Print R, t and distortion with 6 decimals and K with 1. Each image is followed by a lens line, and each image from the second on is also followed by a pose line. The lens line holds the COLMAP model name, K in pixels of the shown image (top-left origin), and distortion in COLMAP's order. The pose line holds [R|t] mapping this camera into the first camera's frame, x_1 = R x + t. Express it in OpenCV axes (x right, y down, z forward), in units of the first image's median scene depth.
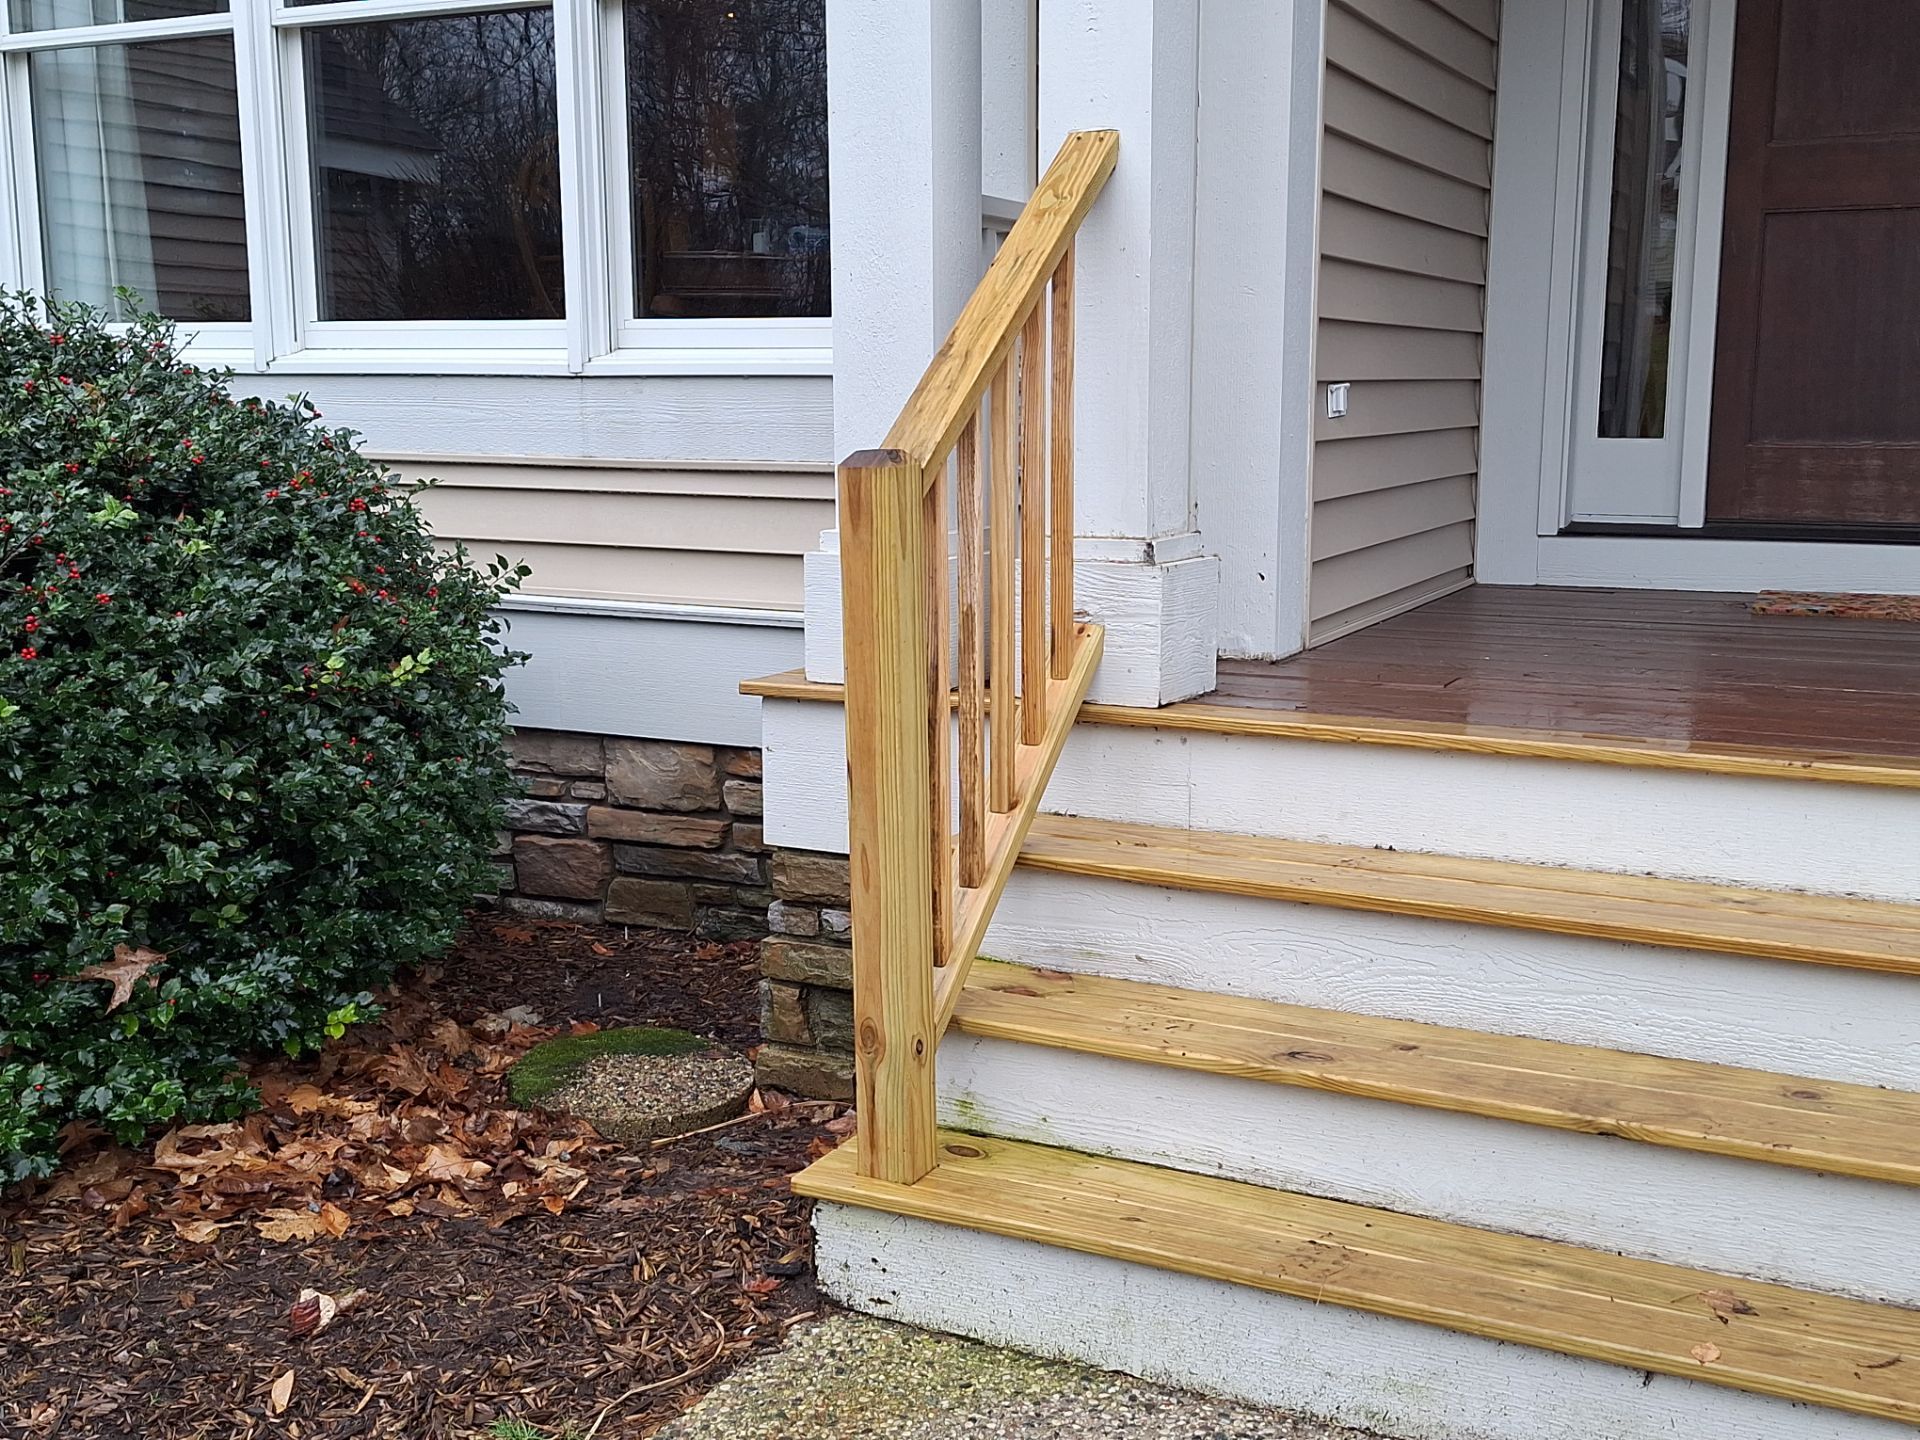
lens RADIAL K [[2044.0, 0, 959.6], [0, 2044.0, 681.6], [0, 0, 1]] dist [0.092094, 0.000000]
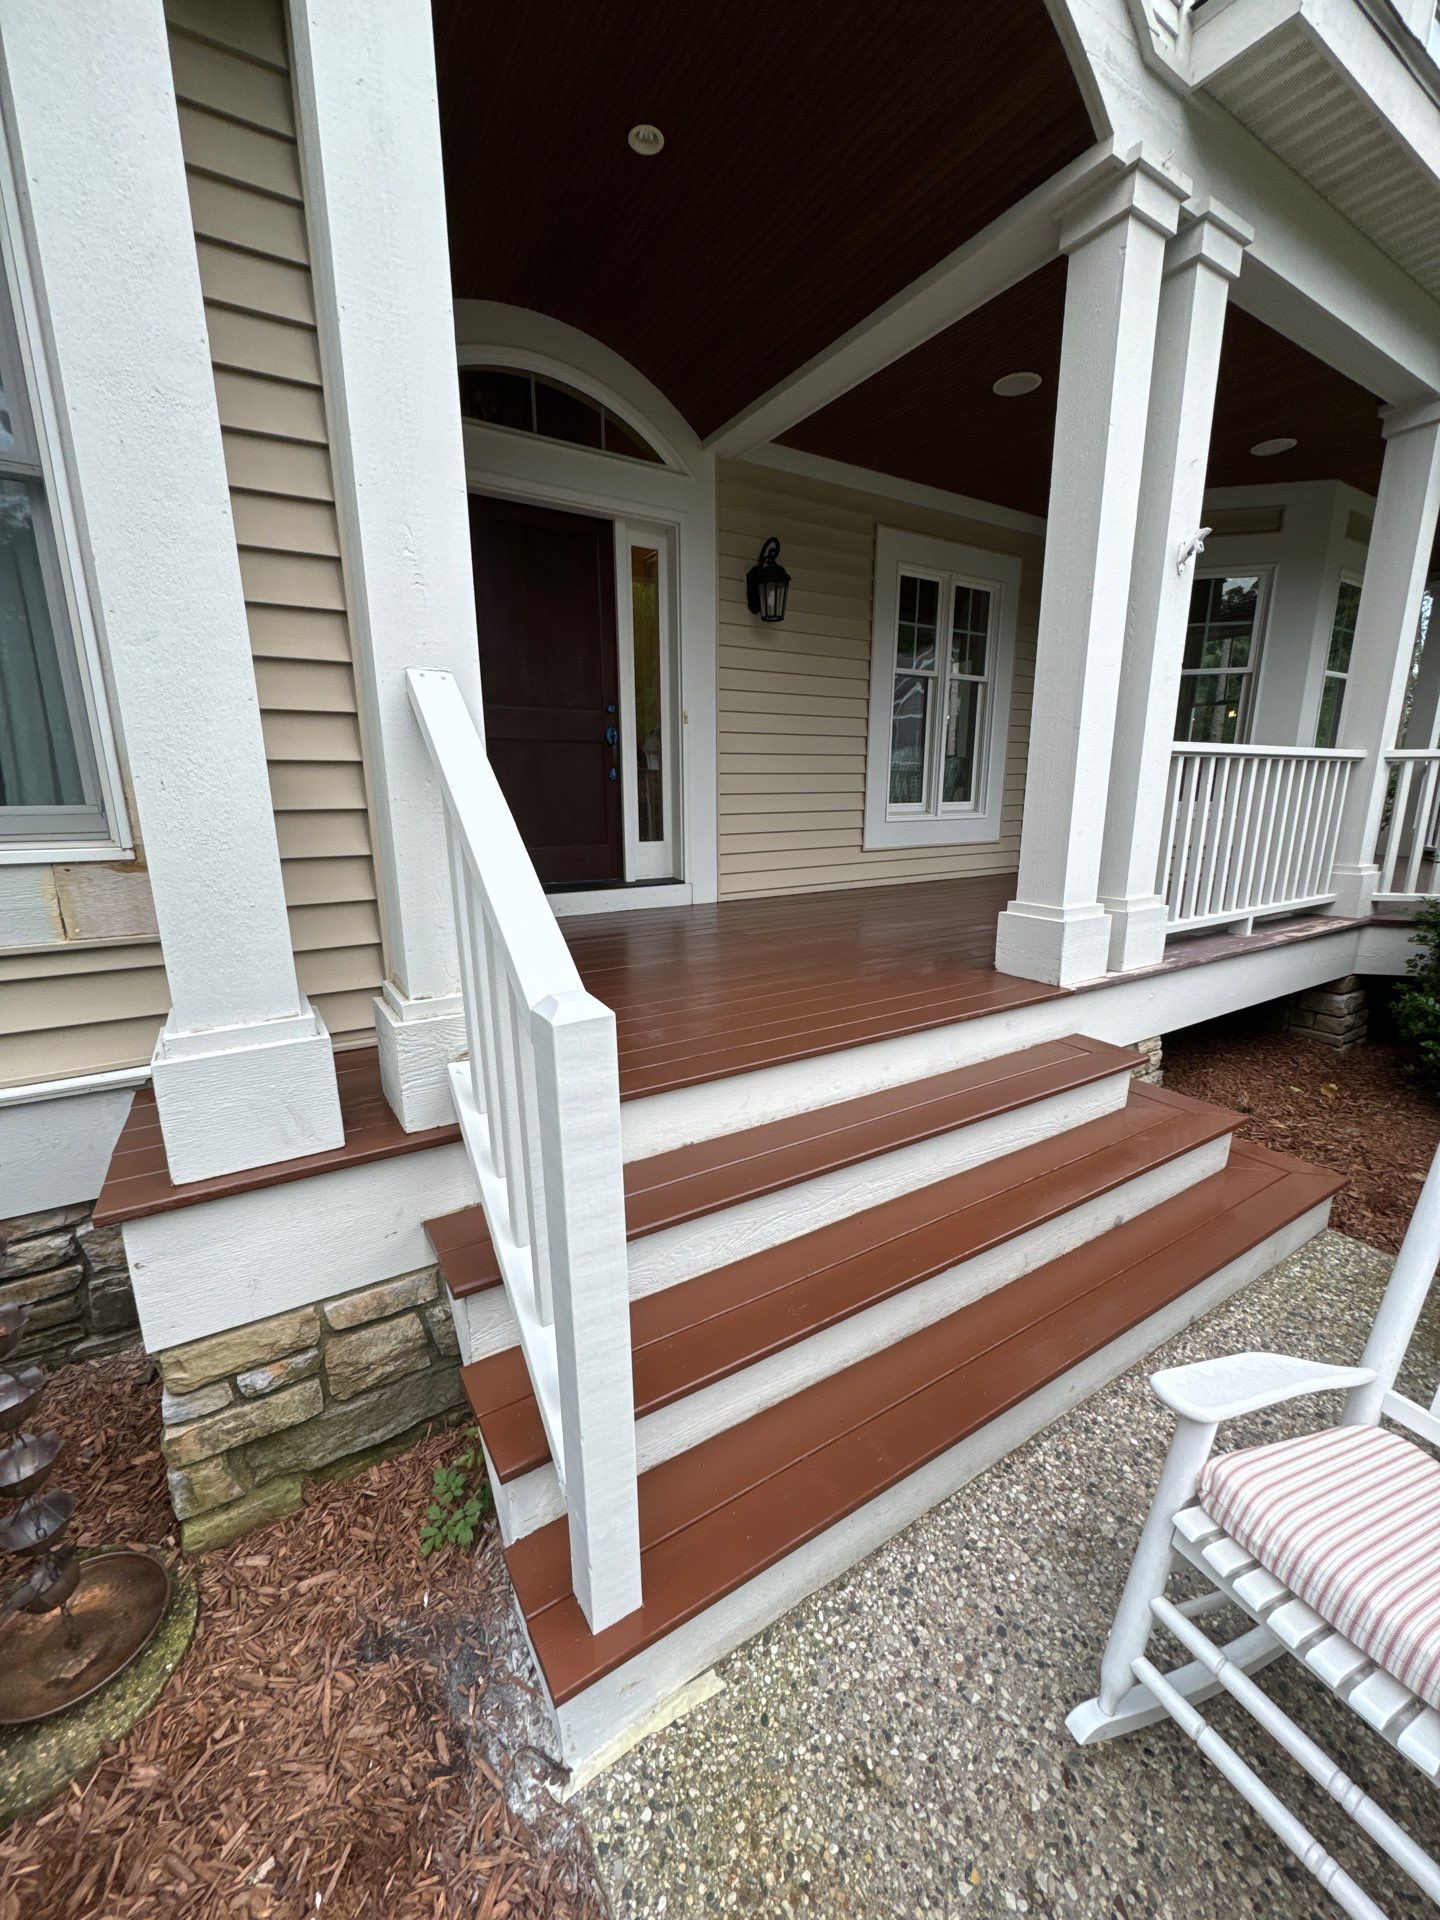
lens RADIAL K [[765.9, 0, 721.0], [0, 765.9, 960.5], [0, 0, 1]] dist [0.001166, 0.000525]
pose [[0.529599, -0.195048, 0.825519, -0.281847], [0.128582, 0.980418, 0.149157, -0.165708], [-0.838446, 0.027154, 0.544308, 0.709446]]
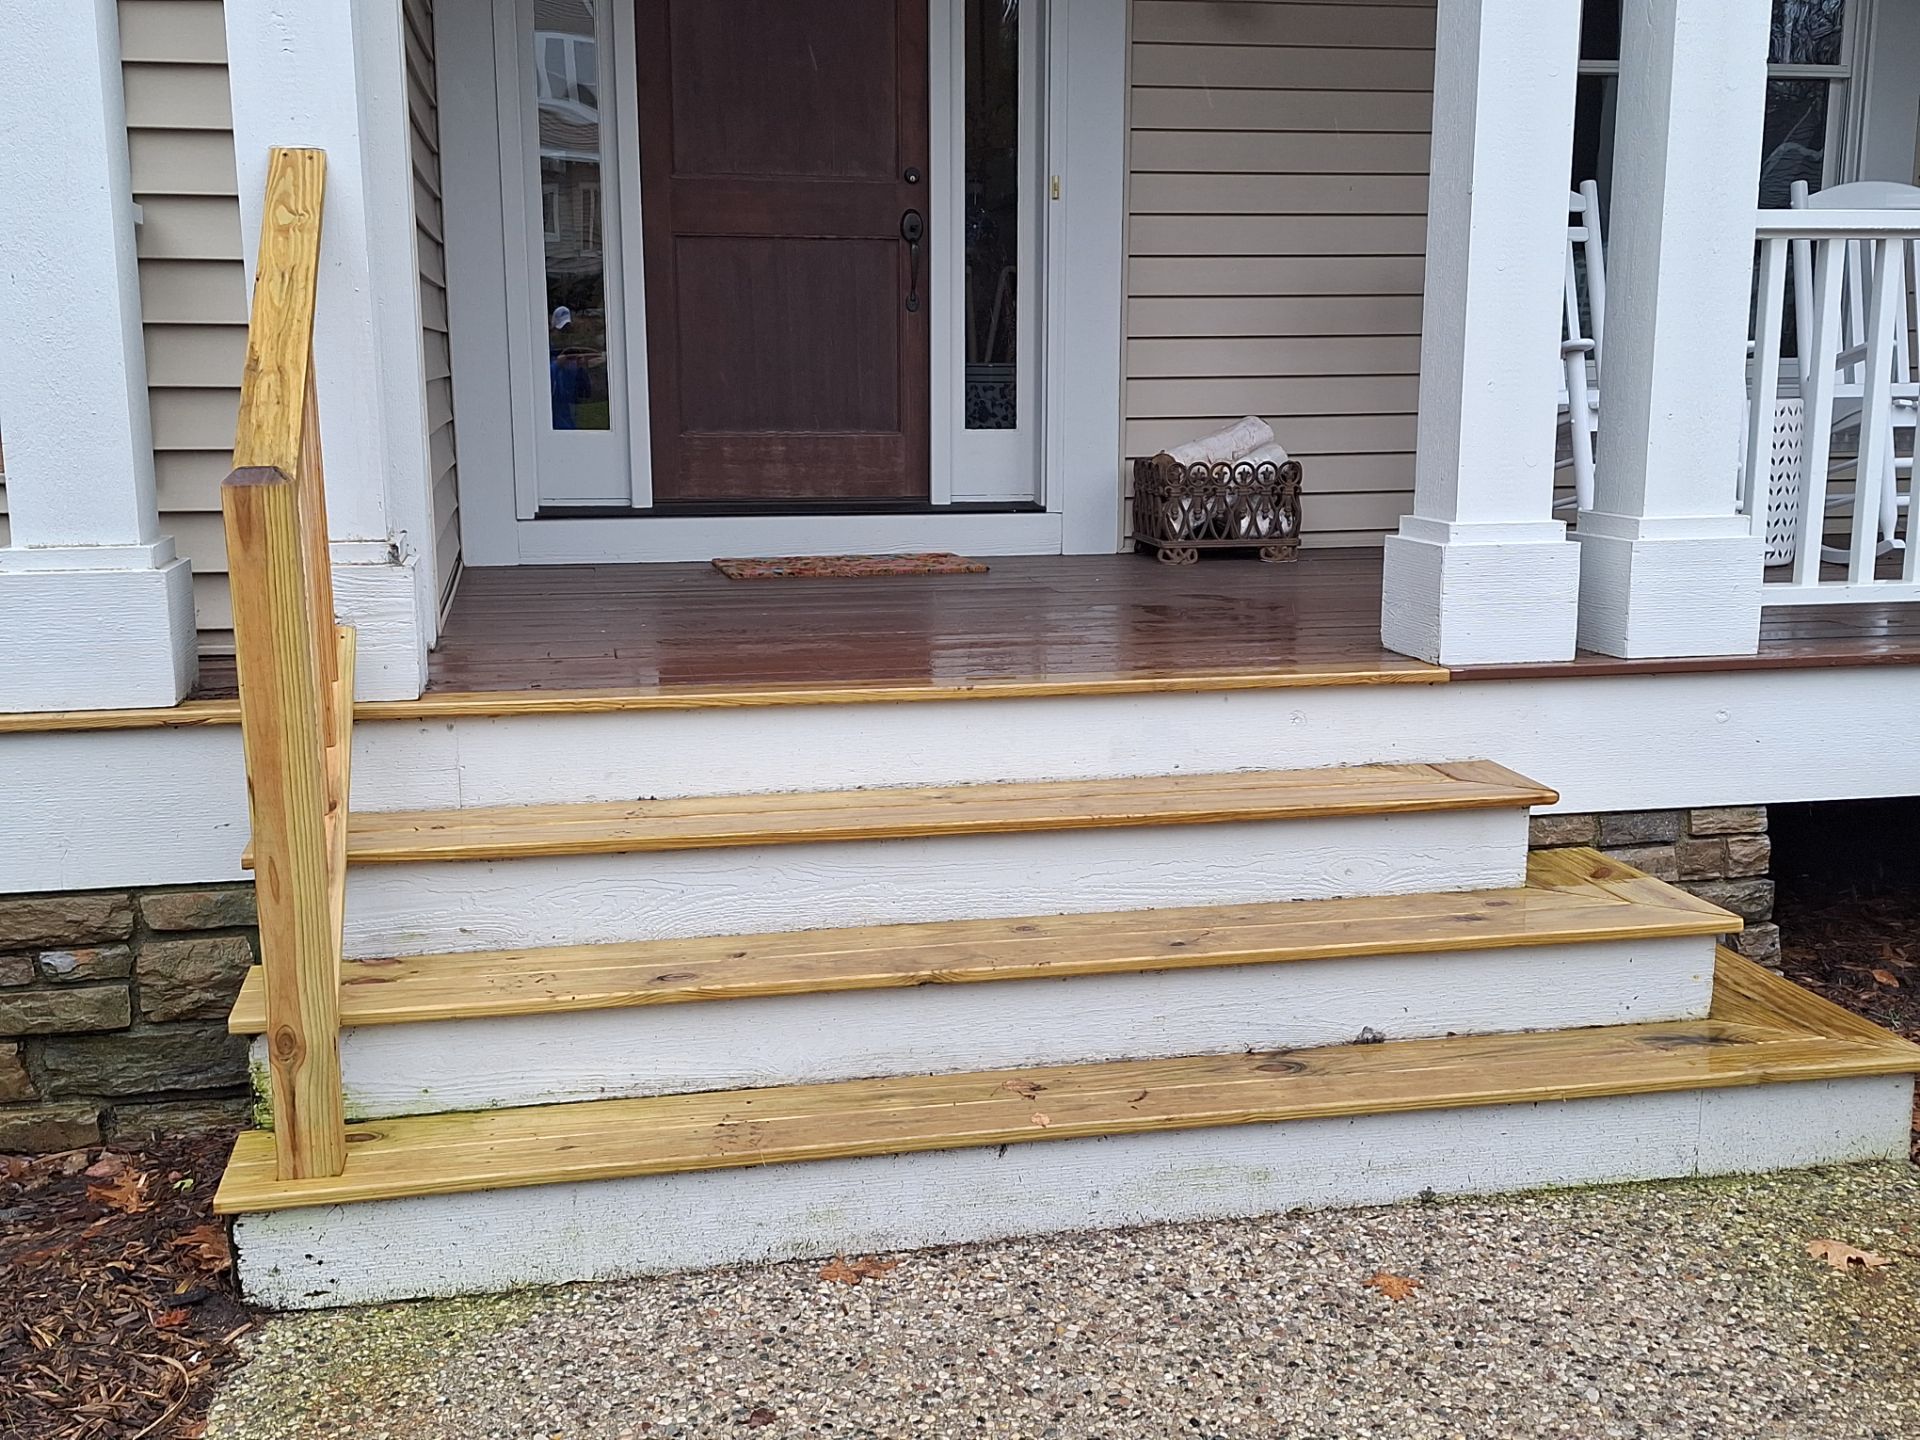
lens RADIAL K [[2044.0, 0, 969.4], [0, 2044.0, 725.7], [0, 0, 1]] dist [0.092094, 0.000000]
pose [[0.789525, -0.112034, 0.603406, -0.374356], [0.092848, 0.993685, 0.063010, -0.016863], [-0.606654, 0.006277, 0.794941, -0.026367]]
